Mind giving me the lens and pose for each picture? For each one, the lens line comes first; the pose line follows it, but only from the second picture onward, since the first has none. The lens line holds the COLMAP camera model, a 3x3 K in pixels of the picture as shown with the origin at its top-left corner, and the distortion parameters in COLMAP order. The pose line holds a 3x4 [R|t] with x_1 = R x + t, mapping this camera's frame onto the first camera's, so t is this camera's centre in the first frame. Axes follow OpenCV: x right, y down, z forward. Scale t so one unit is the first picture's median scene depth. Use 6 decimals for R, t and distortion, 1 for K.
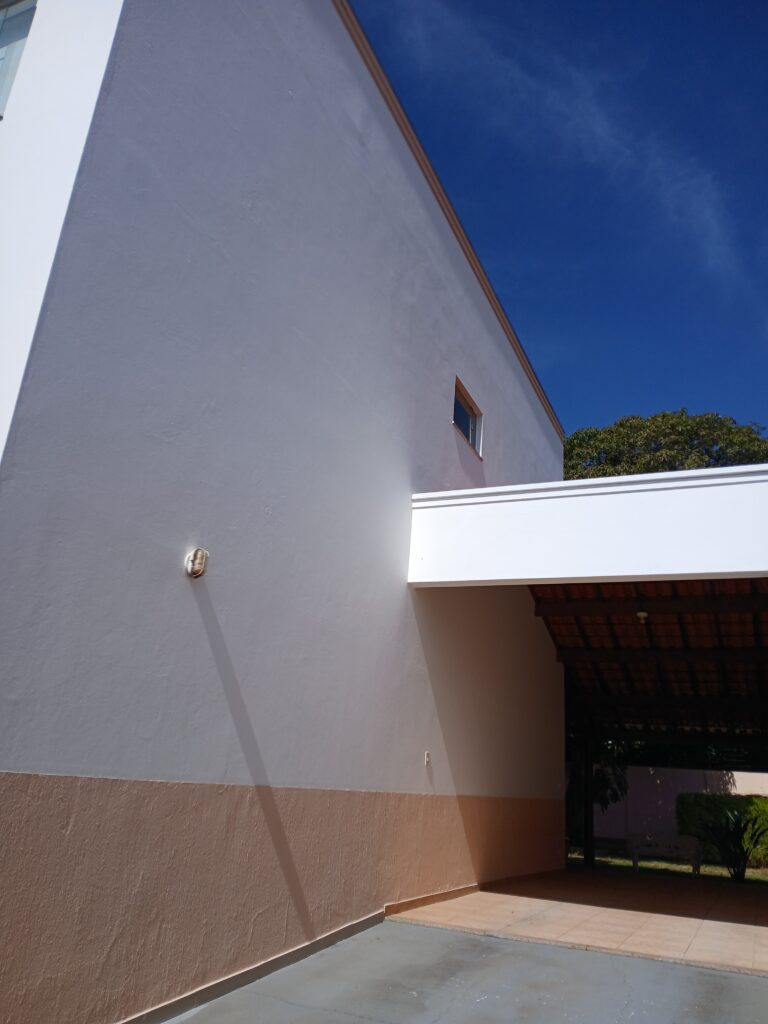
lens RADIAL K [[777.2, 0, 384.0], [0, 777.2, 512.0], [0, 0, 1]] dist [-0.003048, 0.000633]
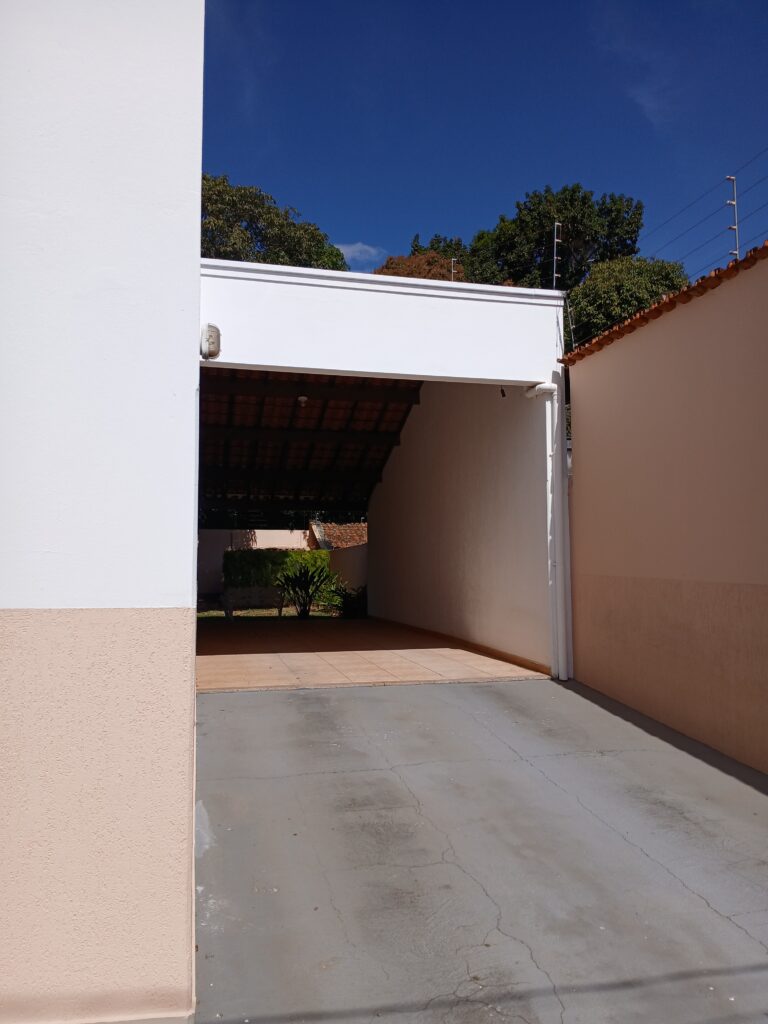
lens RADIAL K [[768.3, 0, 384.0], [0, 768.3, 512.0], [0, 0, 1]] dist [0.080015, 0.000433]
pose [[0.815242, -0.028317, 0.578428, -0.110205], [-0.142260, 0.958407, 0.247422, 0.001527], [-0.561375, -0.283996, 0.777306, 0.035560]]
